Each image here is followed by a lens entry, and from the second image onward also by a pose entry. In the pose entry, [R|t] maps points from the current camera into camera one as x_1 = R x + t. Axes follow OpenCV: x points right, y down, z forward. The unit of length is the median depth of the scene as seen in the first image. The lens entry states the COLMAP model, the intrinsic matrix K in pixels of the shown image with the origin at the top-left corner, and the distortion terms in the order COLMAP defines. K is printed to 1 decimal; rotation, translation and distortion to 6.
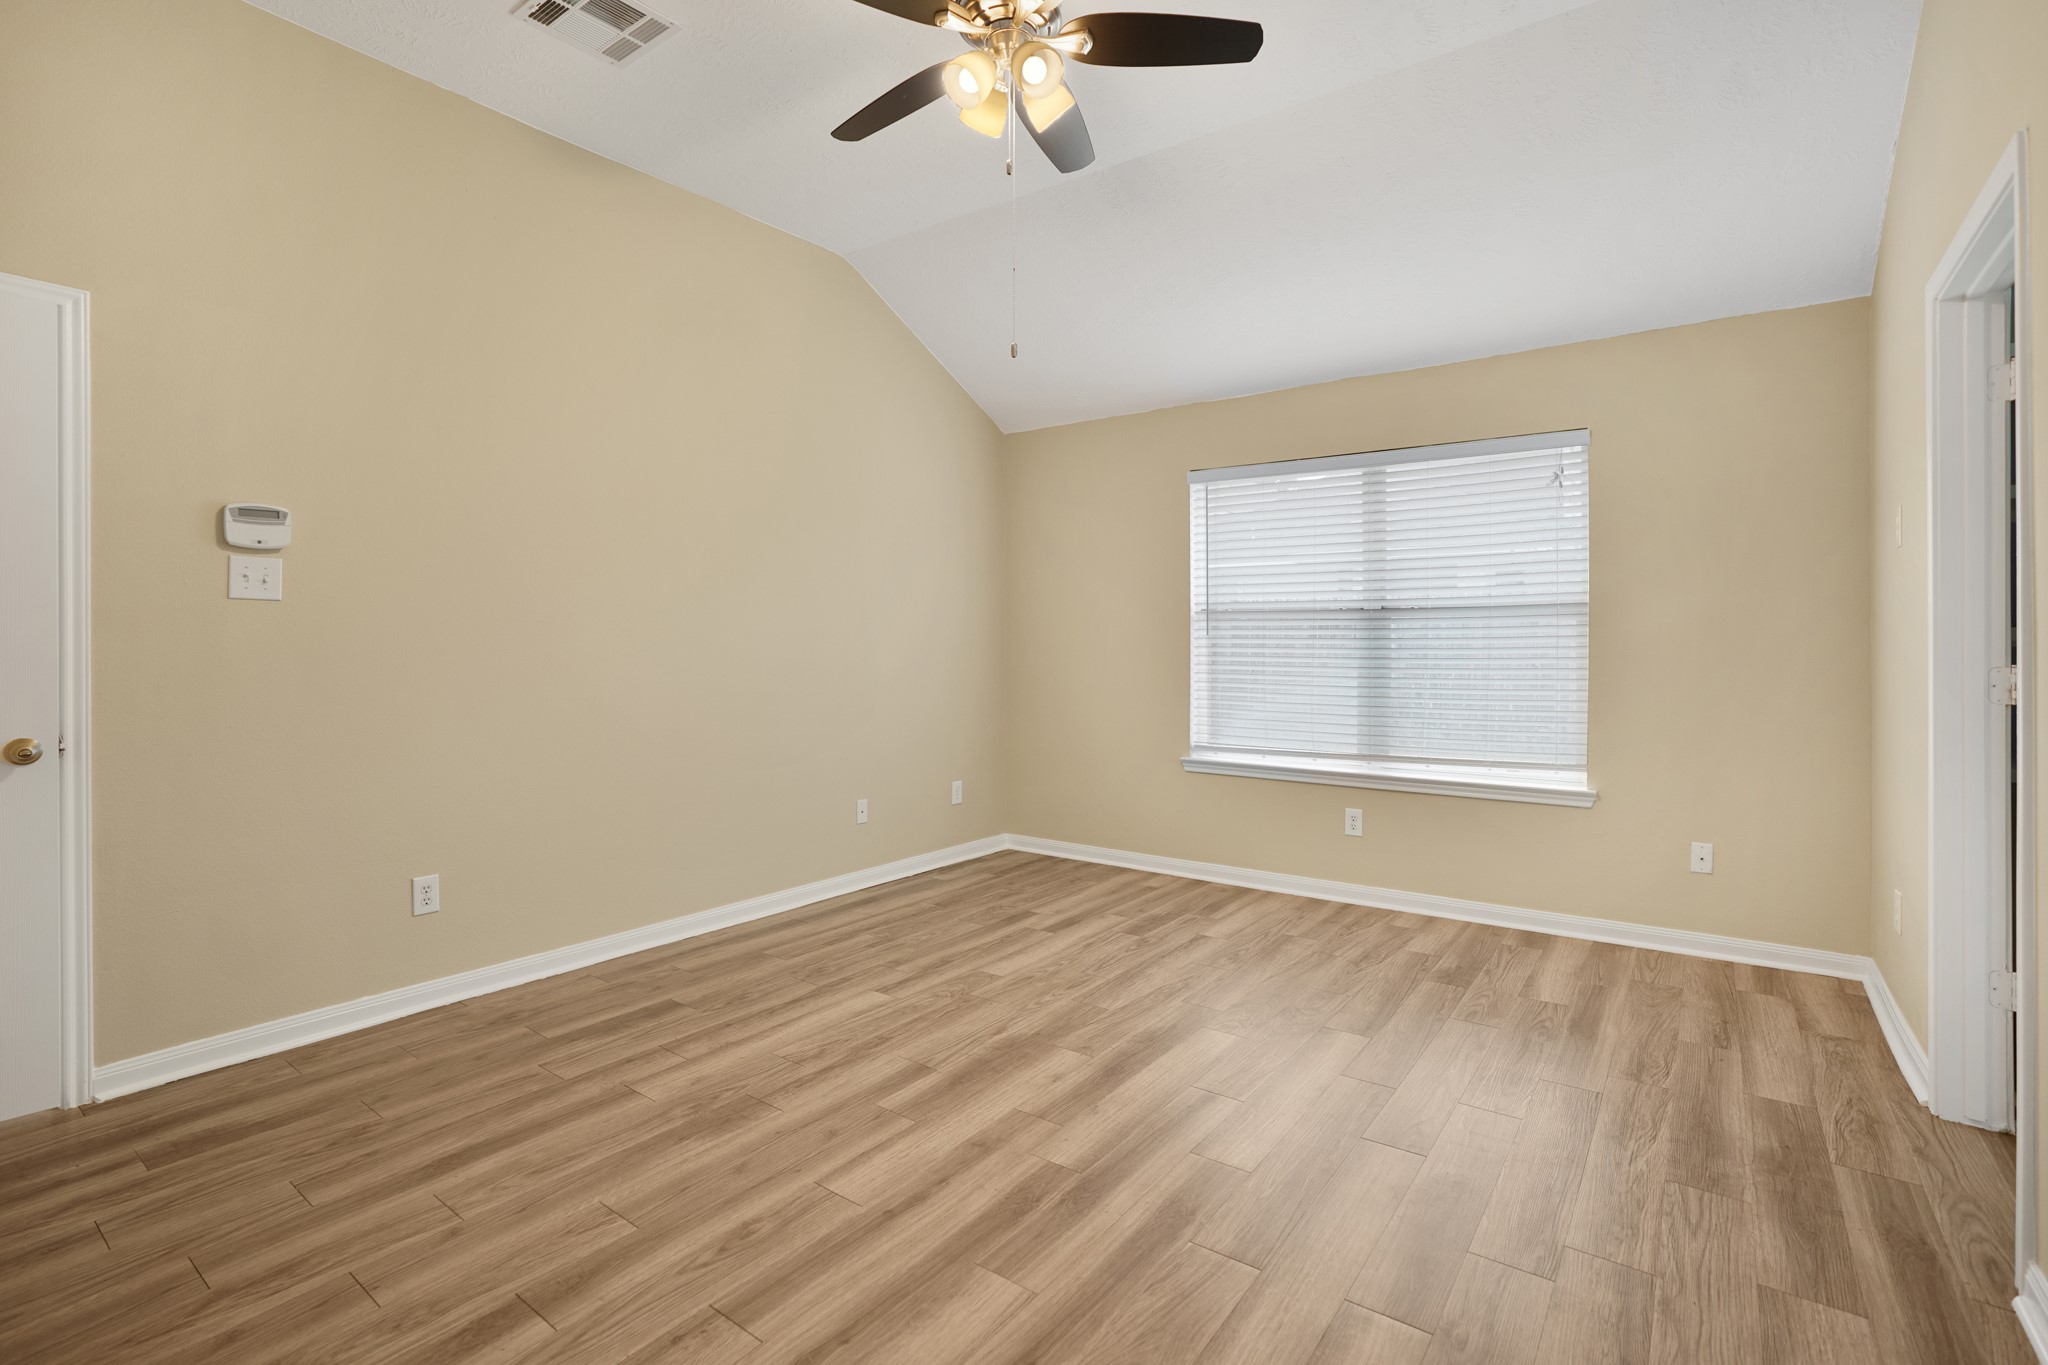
lens RADIAL K [[918.5, 0, 977.5], [0, 918.5, 657.3], [0, 0, 1]] dist [-0.043607, 0.015617]
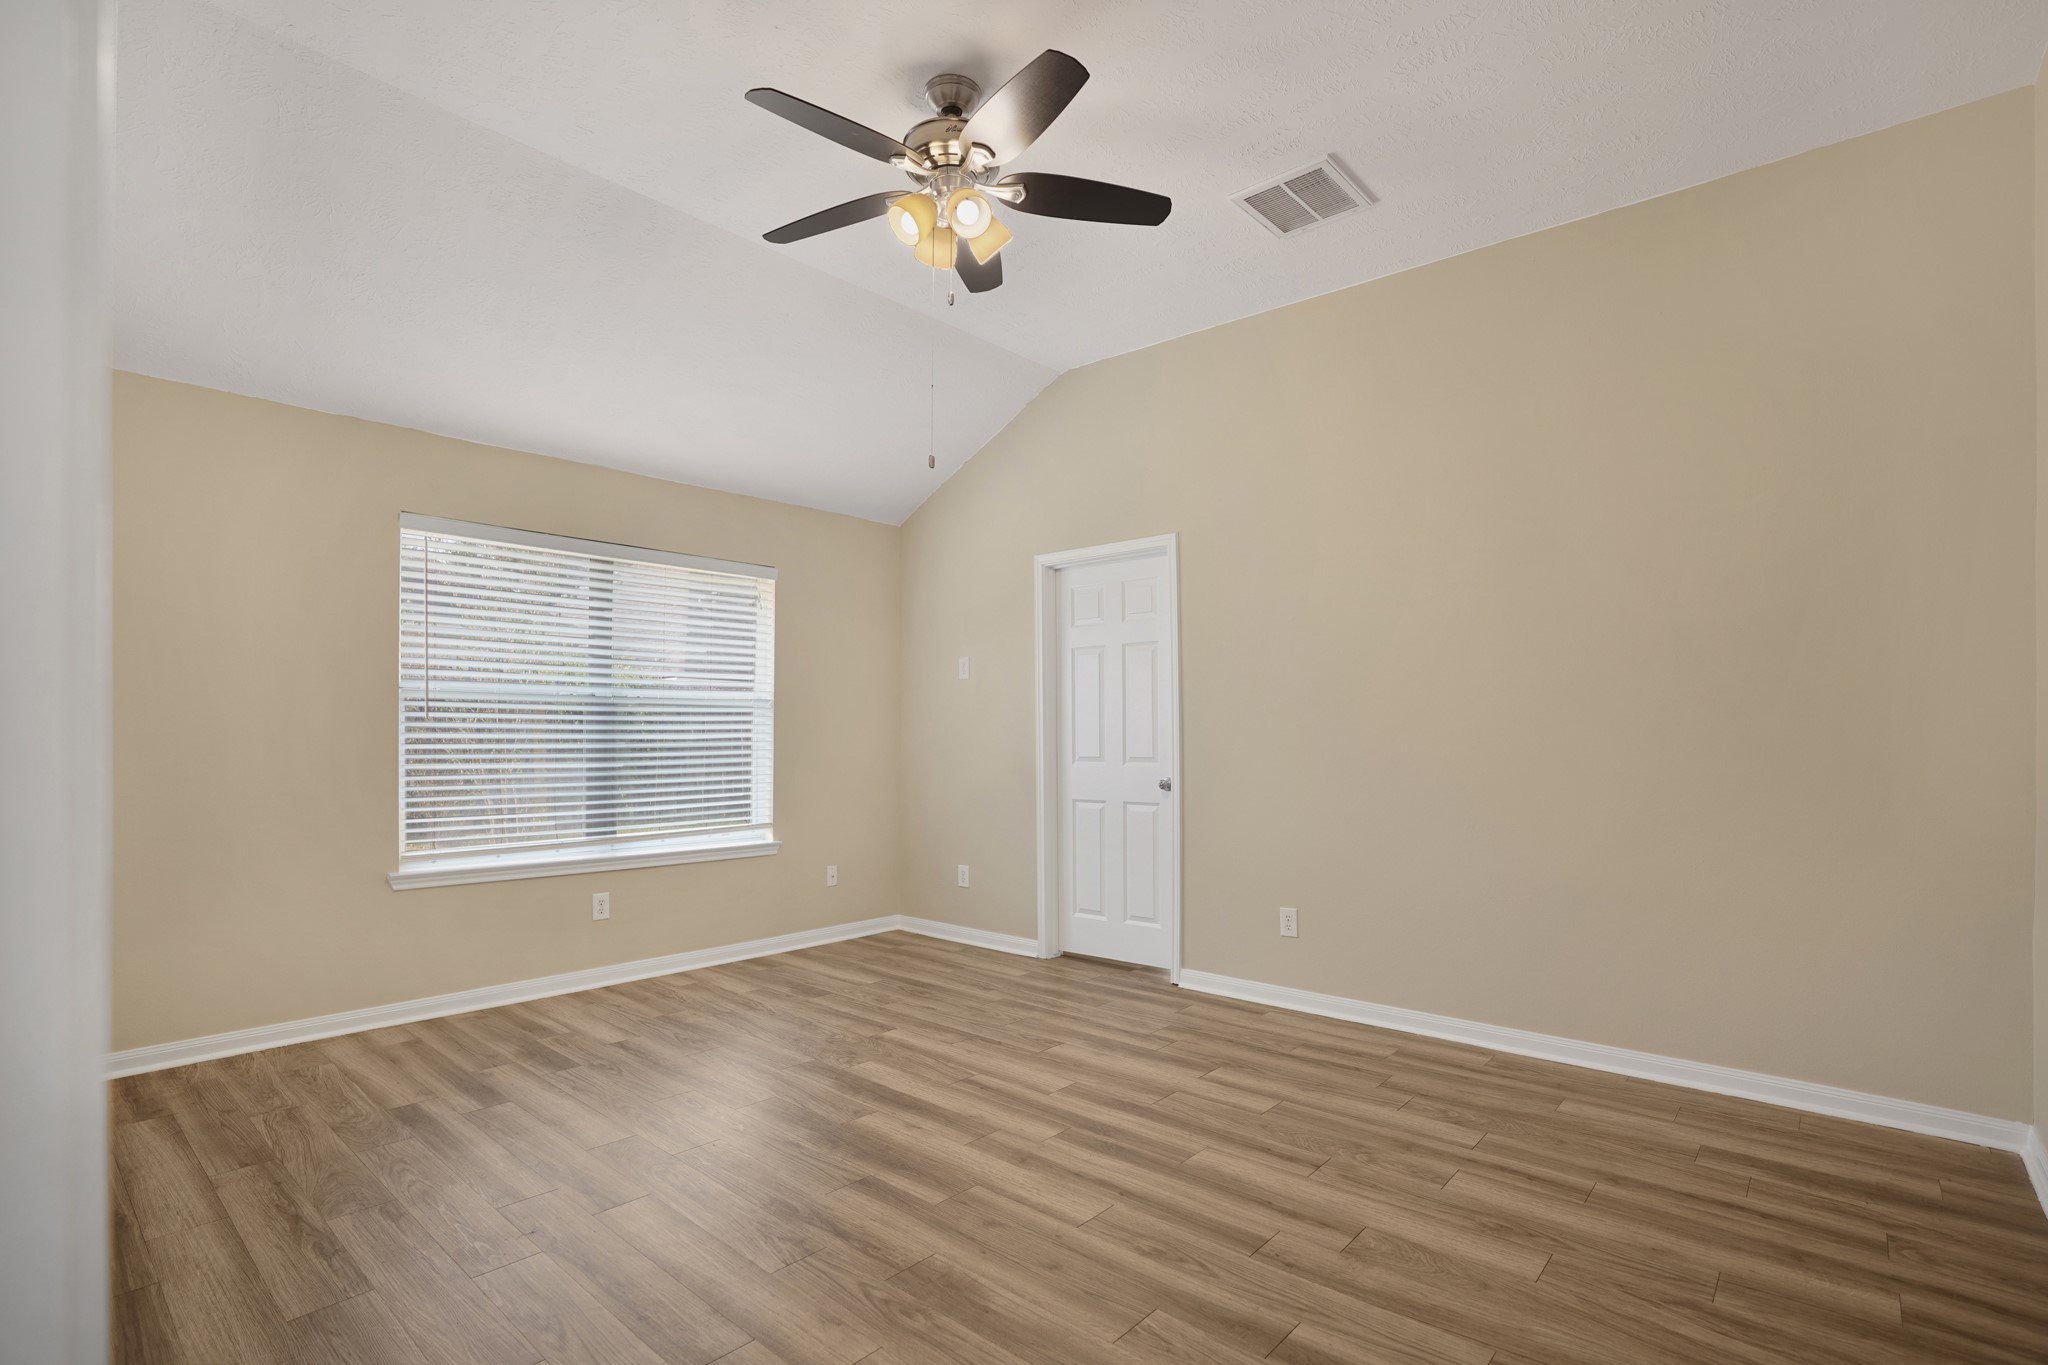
lens RADIAL K [[970.5, 0, 1023.3], [0, 970.5, 728.1], [0, 0, 1]] dist [-0.032632, 0.019776]
pose [[0.069188, 0.009662, 0.997557, -0.969074], [0.000324, 0.999953, -0.009708, -0.010598], [-0.997604, 0.000995, 0.069182, 0.702341]]
